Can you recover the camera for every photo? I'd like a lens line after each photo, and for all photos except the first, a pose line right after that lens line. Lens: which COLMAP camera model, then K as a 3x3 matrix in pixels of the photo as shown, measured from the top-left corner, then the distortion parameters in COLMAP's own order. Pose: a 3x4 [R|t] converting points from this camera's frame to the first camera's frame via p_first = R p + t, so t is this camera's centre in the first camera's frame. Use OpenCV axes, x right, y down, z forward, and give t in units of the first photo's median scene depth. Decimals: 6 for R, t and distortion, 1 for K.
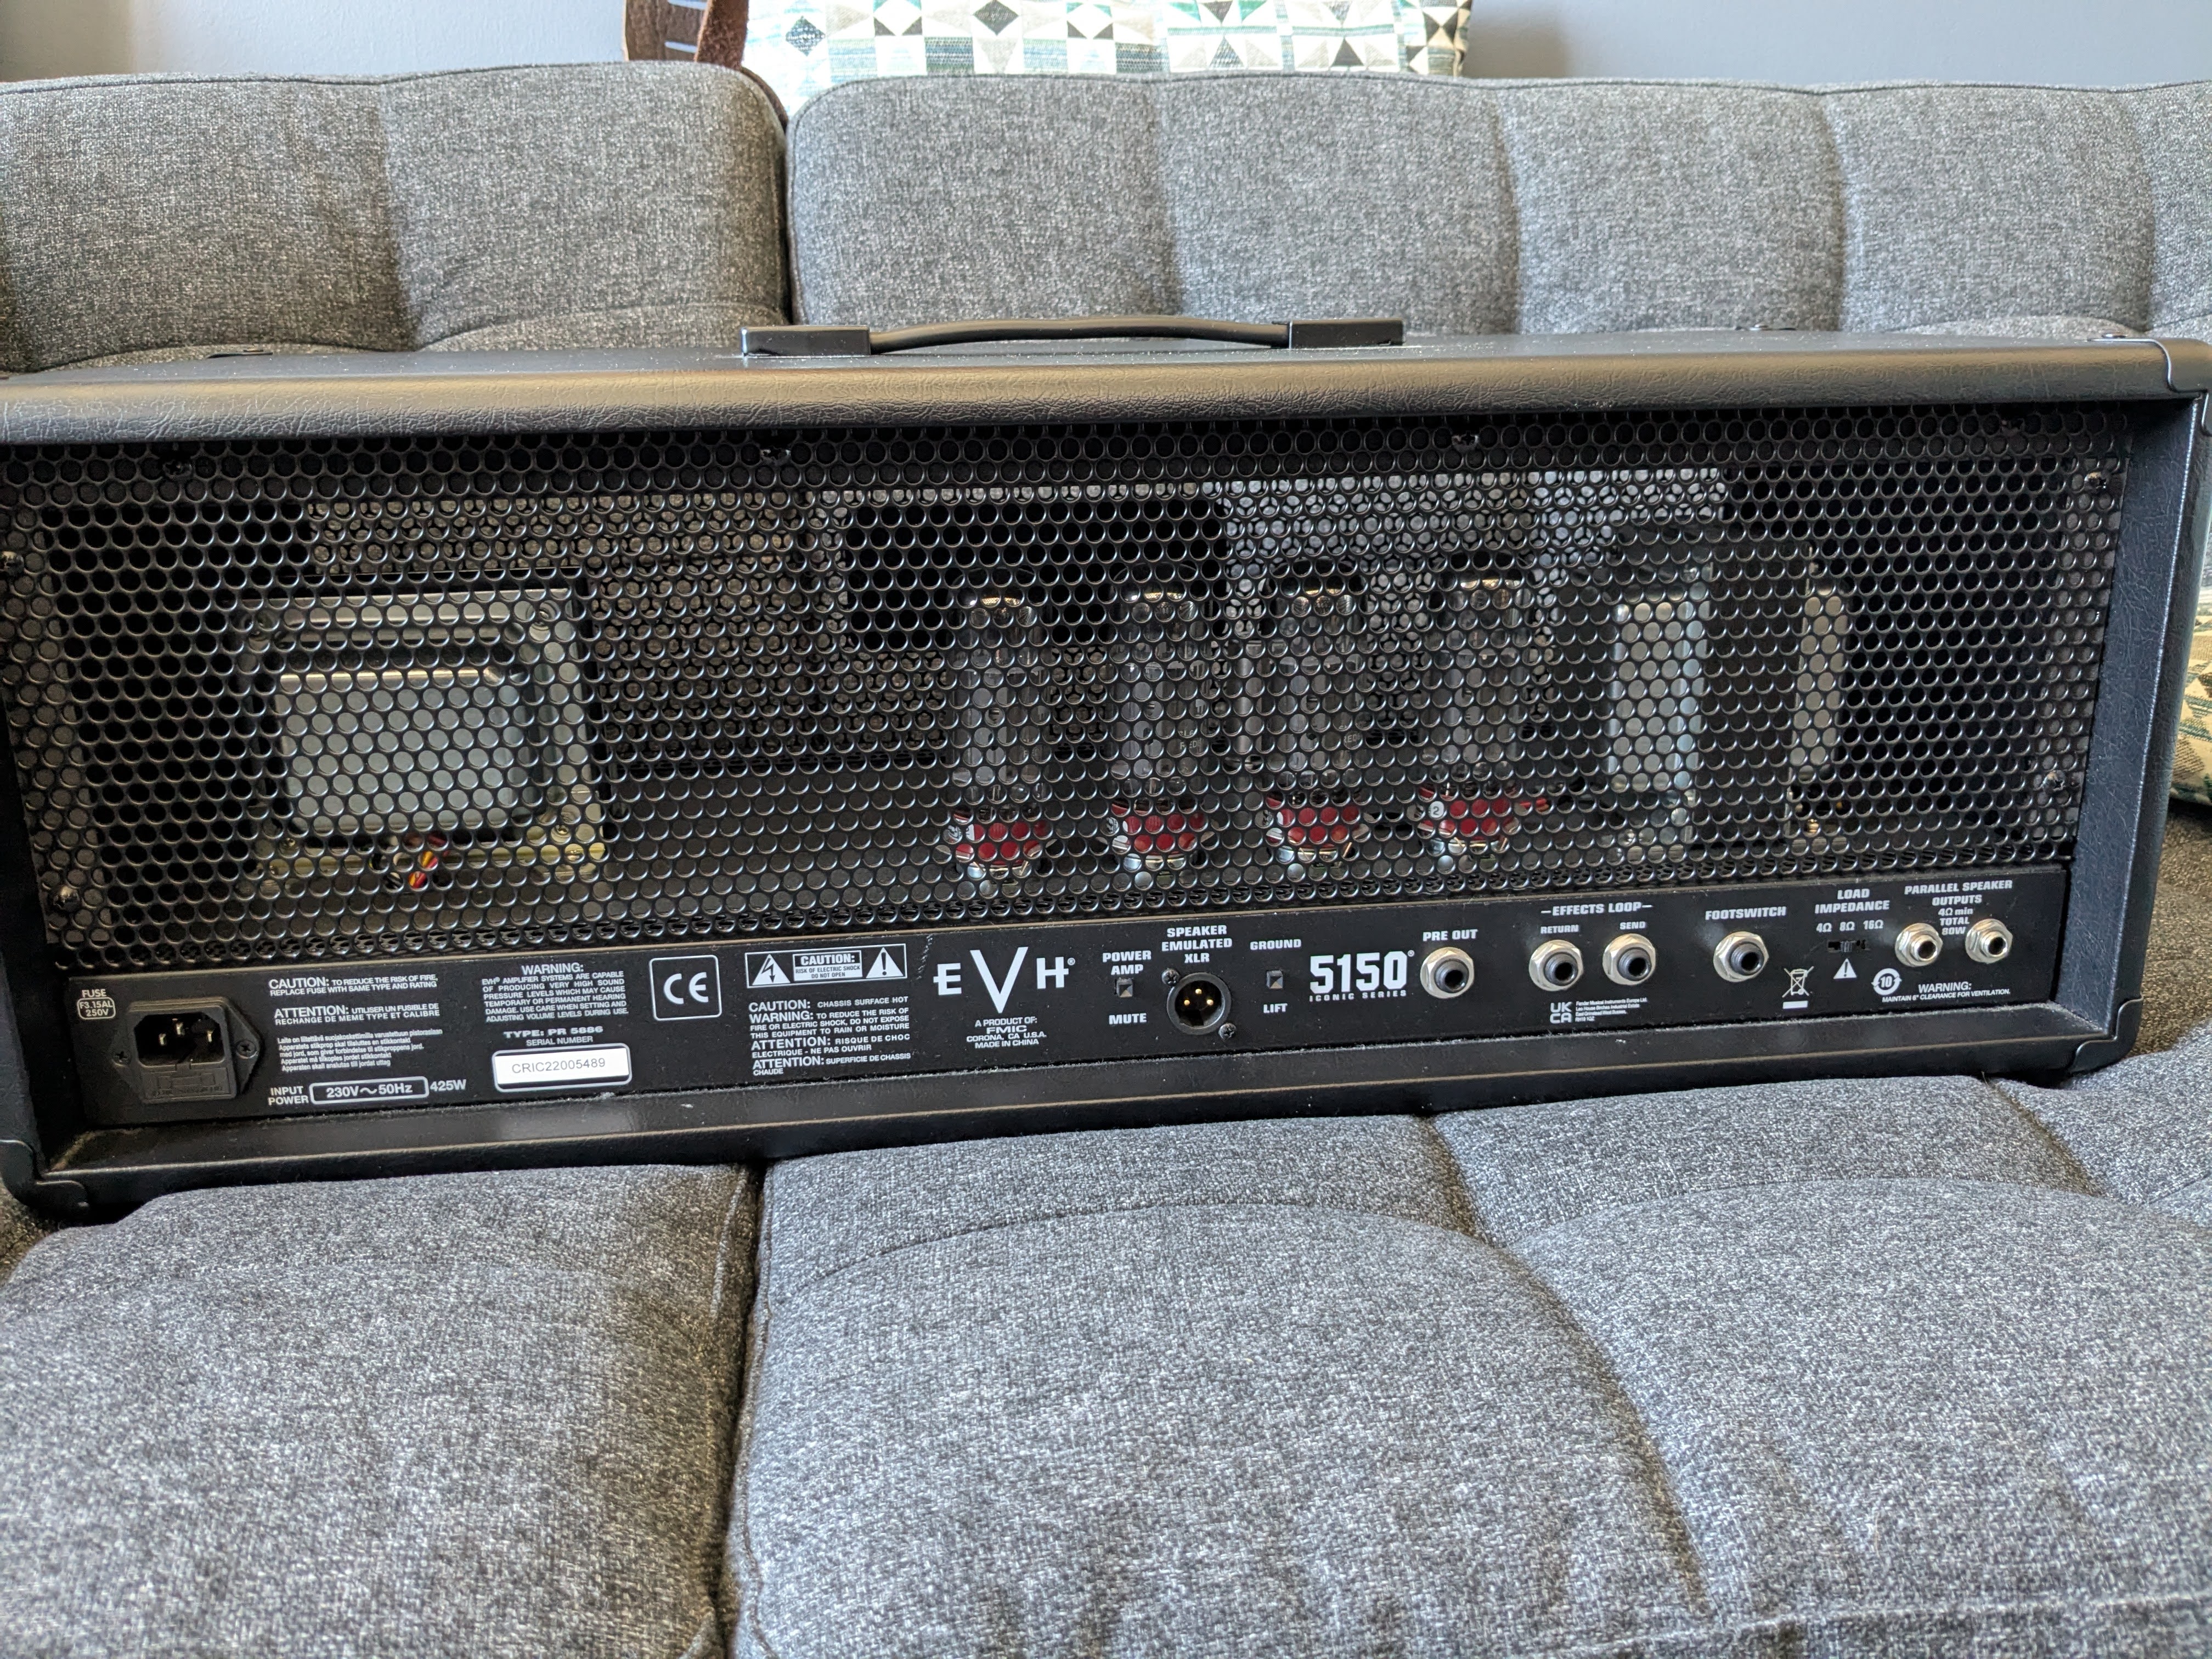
lens RADIAL K [[1737.5, 0, 1092.8], [0, 1737.5, 813.5], [0, 0, 1]] dist [0.030837, -0.064081]
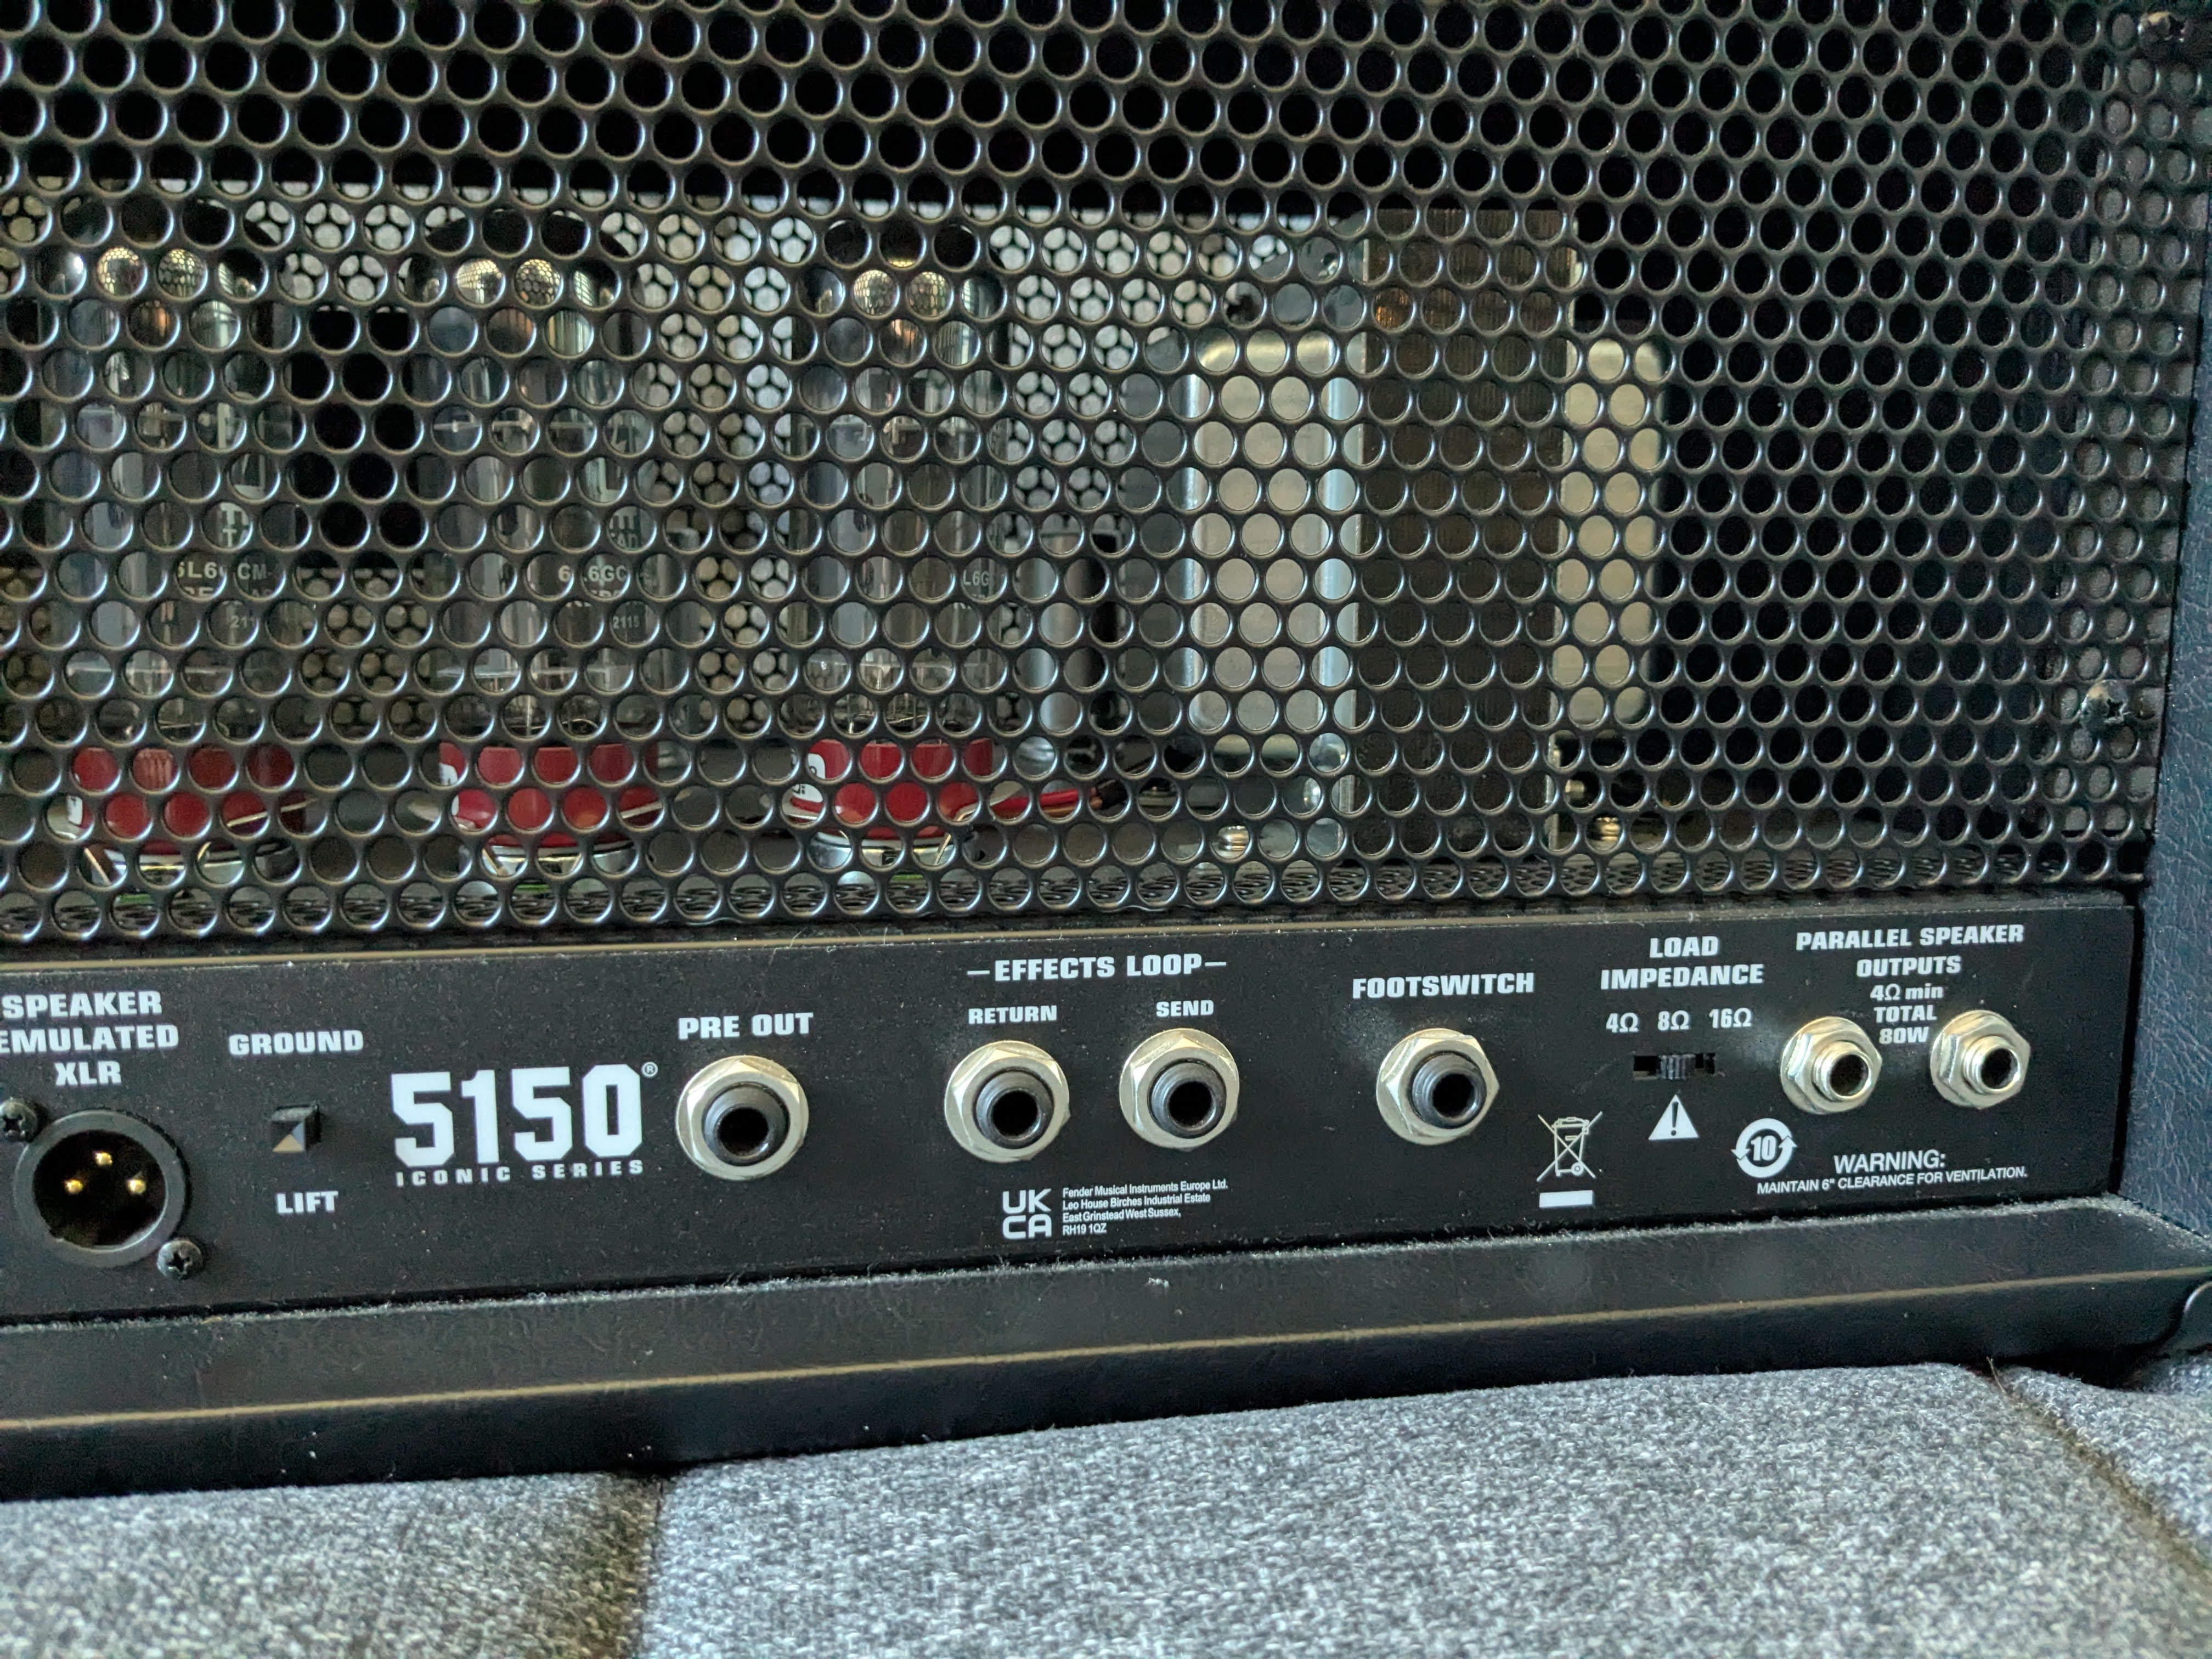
lens RADIAL K [[1737.5, 0, 1113.9], [0, 1737.5, 834.6], [0, 0, 1]] dist [0.030837, -0.064081]
pose [[0.998246, 0.014748, 0.057340, 0.265989], [-0.008021, 0.993236, -0.115832, 0.071138], [-0.058661, 0.115169, 0.991612, 0.565586]]
